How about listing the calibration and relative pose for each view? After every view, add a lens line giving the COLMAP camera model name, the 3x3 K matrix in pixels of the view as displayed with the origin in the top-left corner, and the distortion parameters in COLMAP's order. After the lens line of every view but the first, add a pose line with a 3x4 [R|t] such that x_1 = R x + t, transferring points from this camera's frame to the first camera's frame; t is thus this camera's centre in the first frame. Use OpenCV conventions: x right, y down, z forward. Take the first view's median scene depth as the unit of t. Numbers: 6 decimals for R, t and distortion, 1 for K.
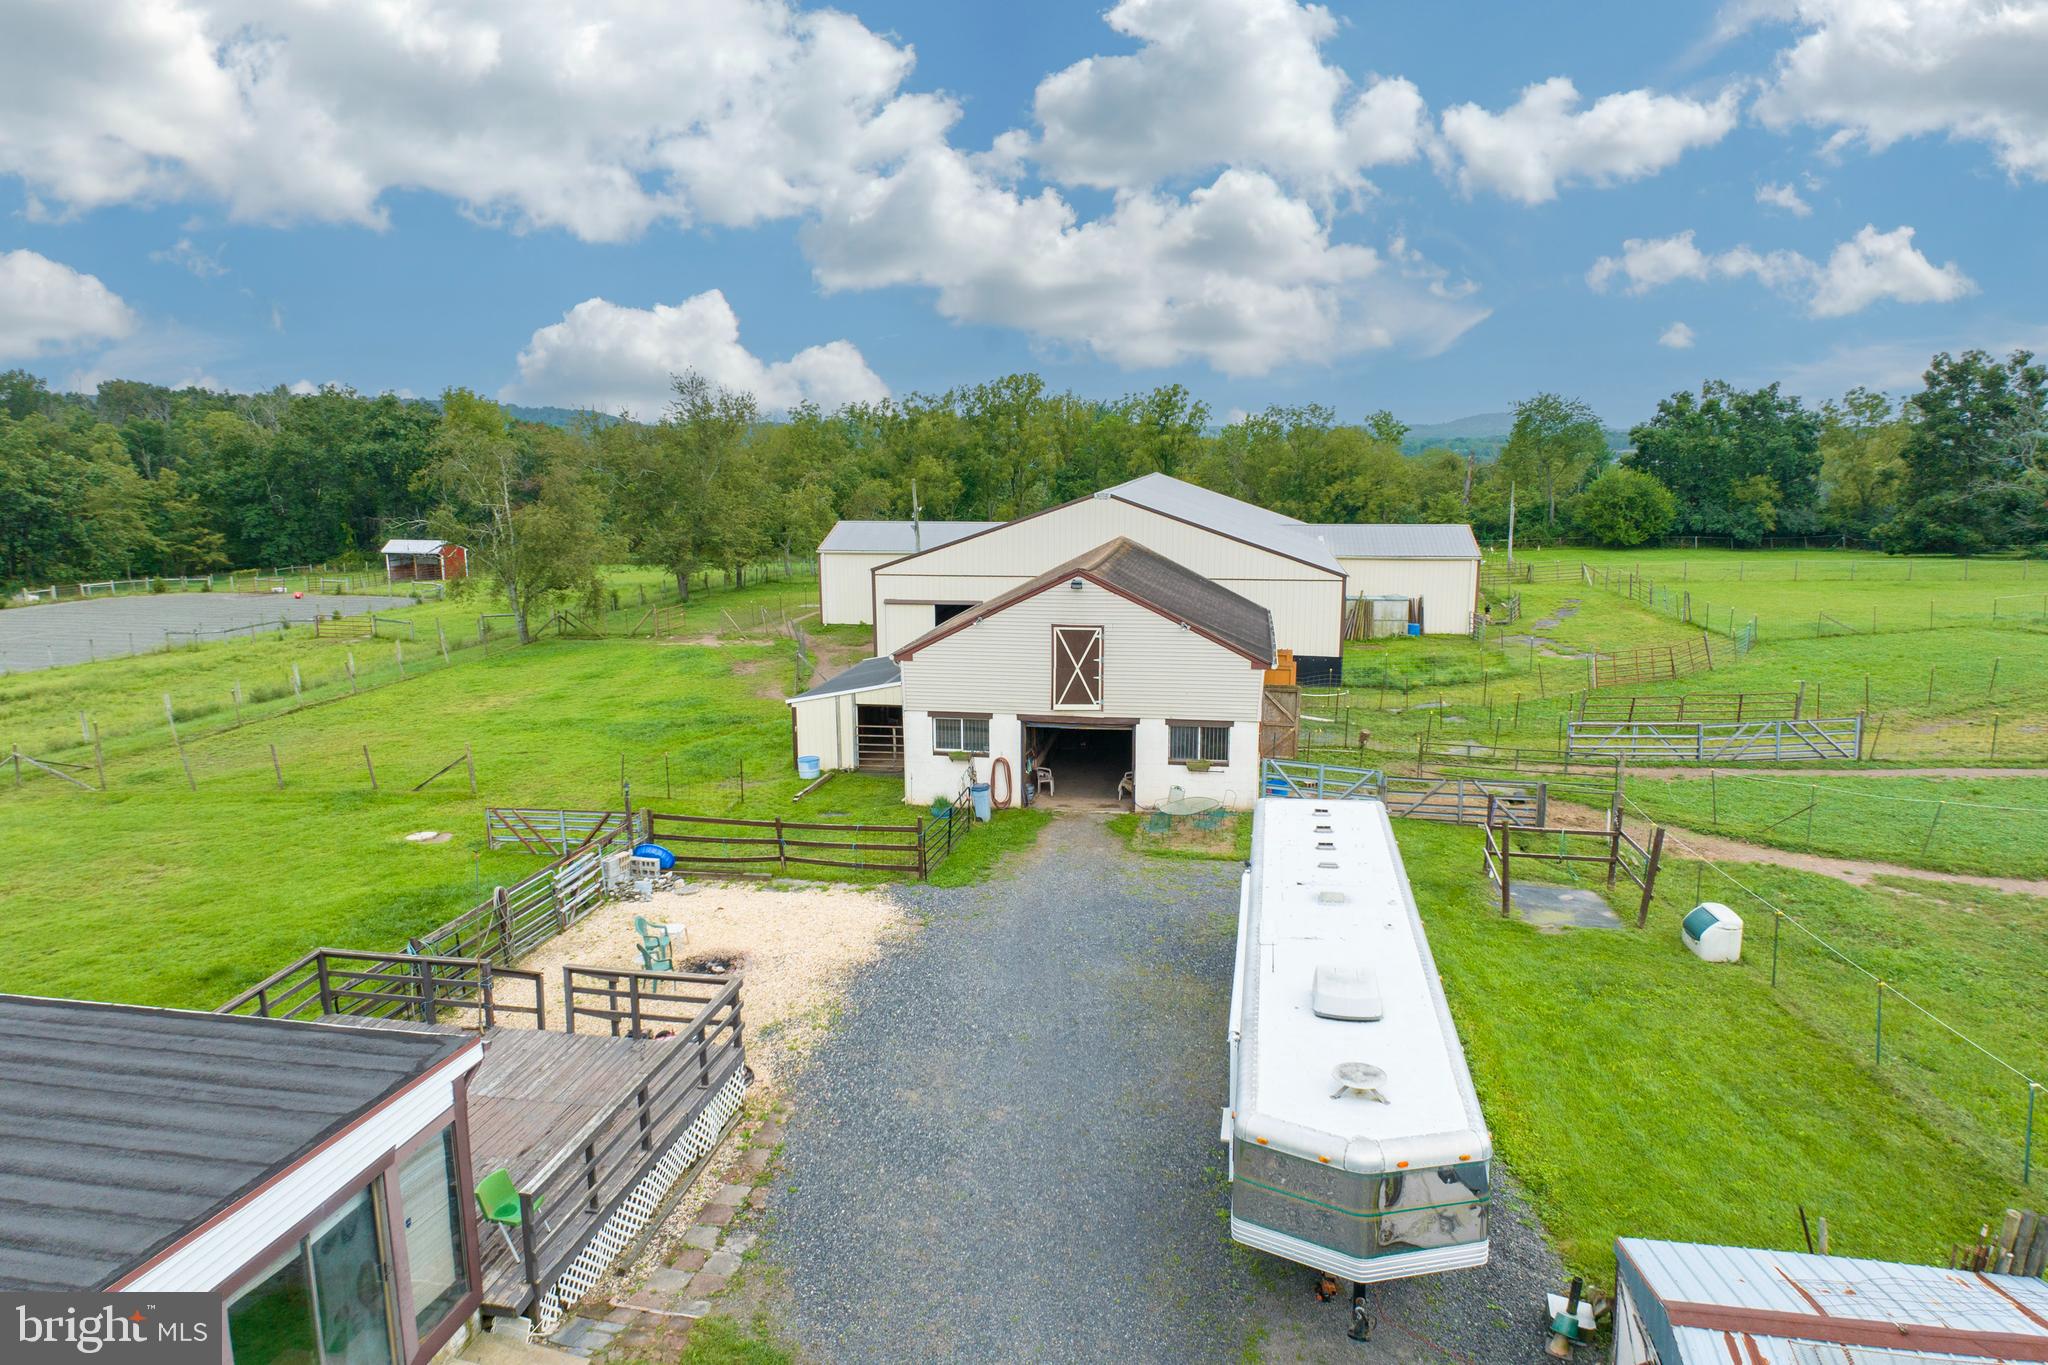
lens RADIAL K [[1268.5, 0, 1020.3], [0, 1268.5, 686.3], [0, 0, 1]] dist [0.006531, -0.007039]
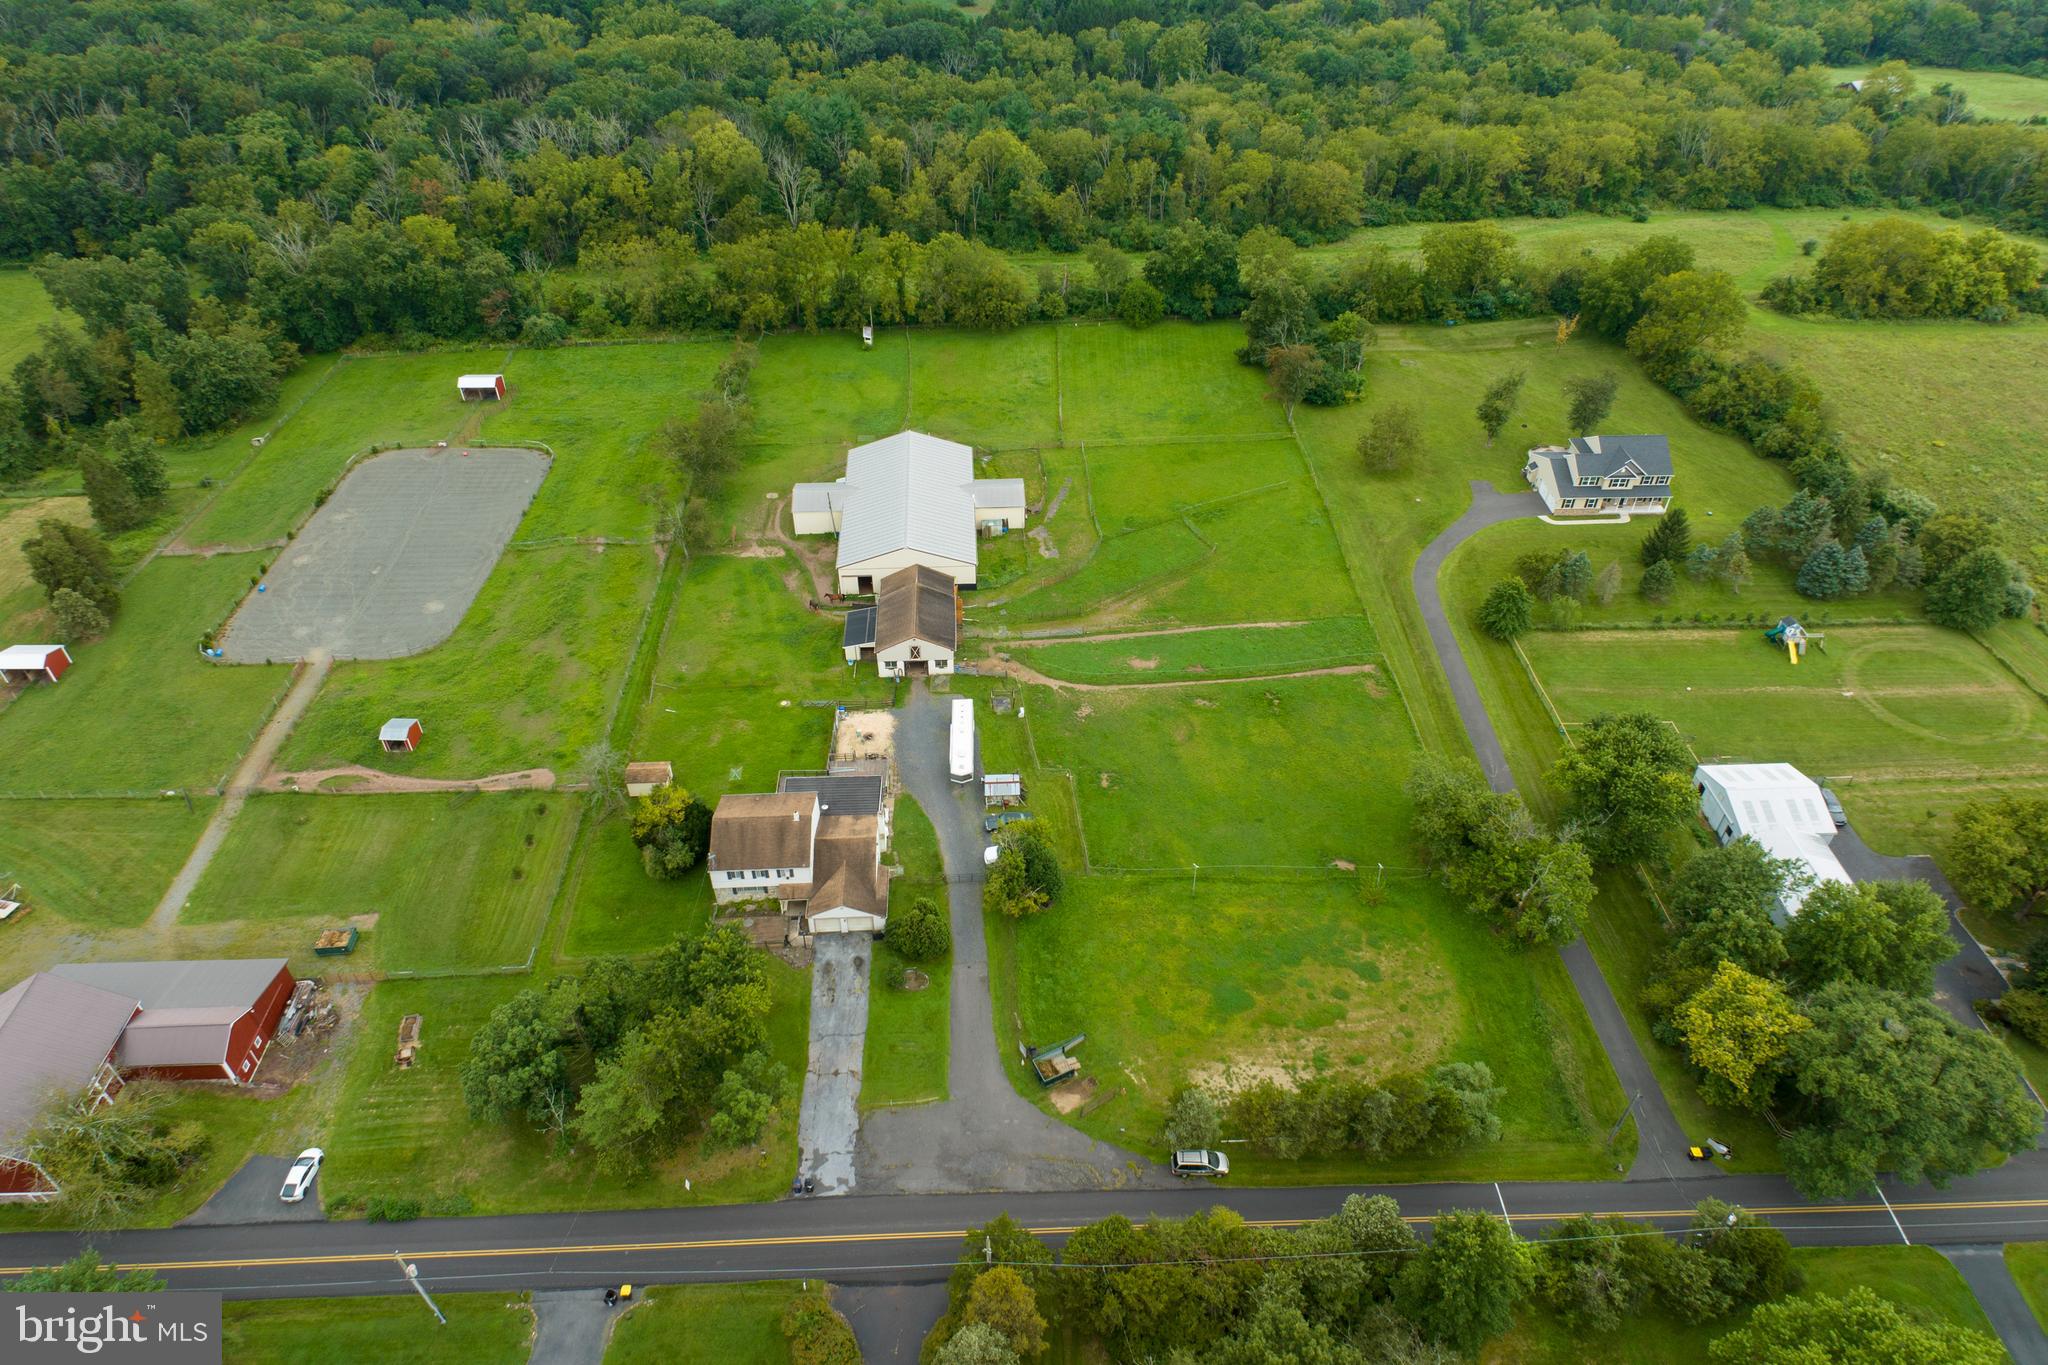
lens RADIAL K [[1270.4, 0, 1017.3], [0, 1270.4, 635.7], [0, 0, 1]] dist [0.005295, -0.005797]
pose [[0.975541, -0.134306, 0.174017, -0.189591], [0.037421, 0.881555, 0.470596, -1.083278], [-0.216609, -0.452574, 0.865019, -1.501577]]
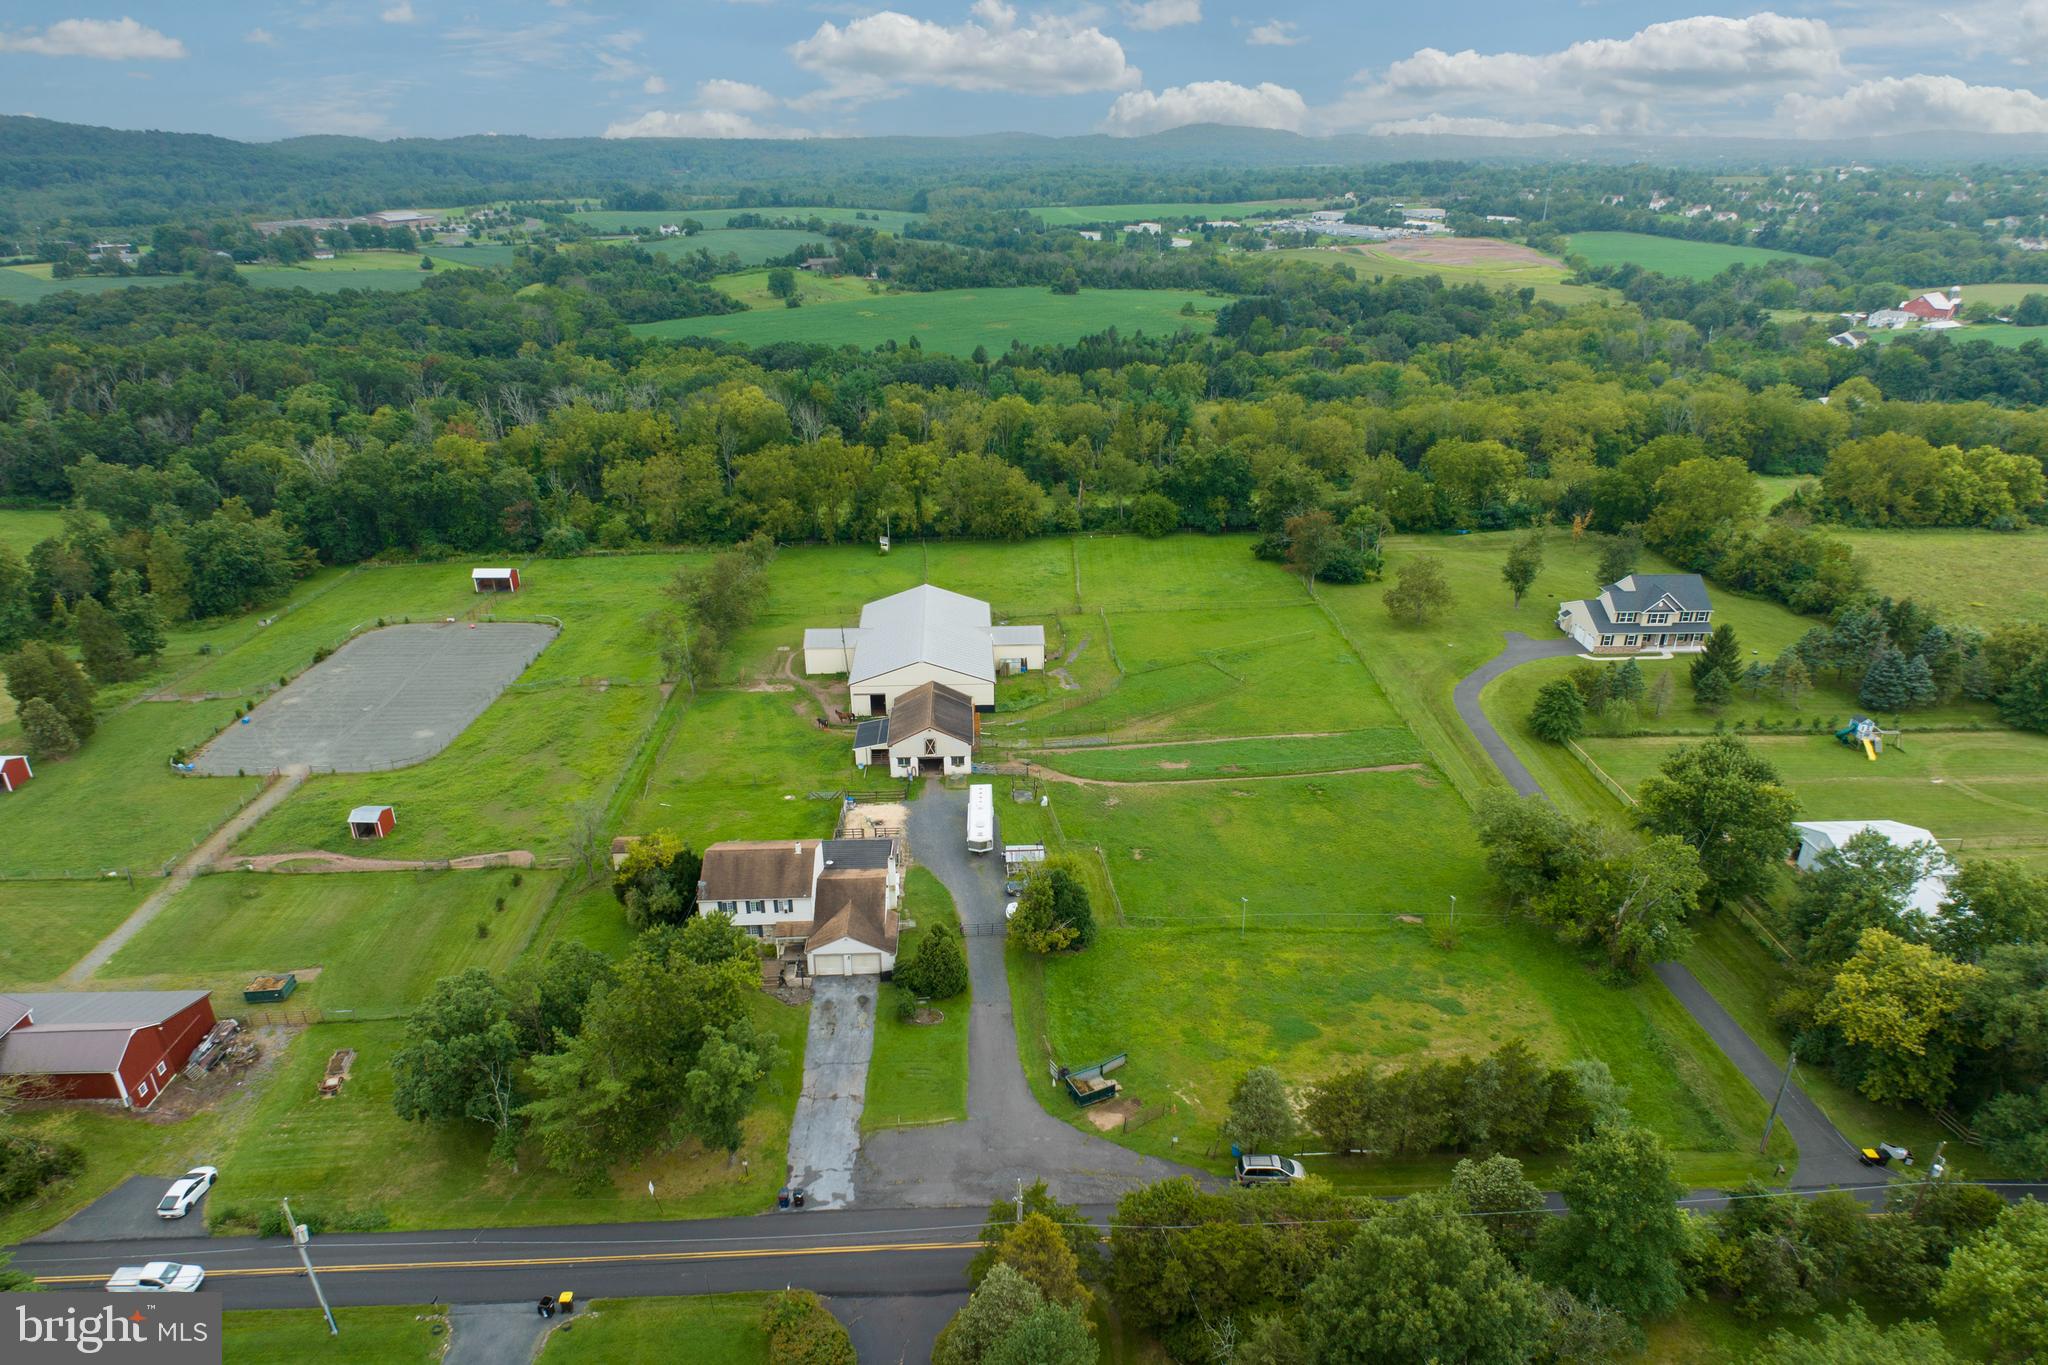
lens RADIAL K [[1268.5, 0, 1017.9], [0, 1268.5, 752.4], [0, 0, 1]] dist [0.006531, -0.007039]
pose [[0.976322, -0.092352, 0.195619, -0.249099], [0.039169, 0.964813, 0.260003, -0.538608], [-0.212748, -0.246184, 0.945585, -1.553139]]
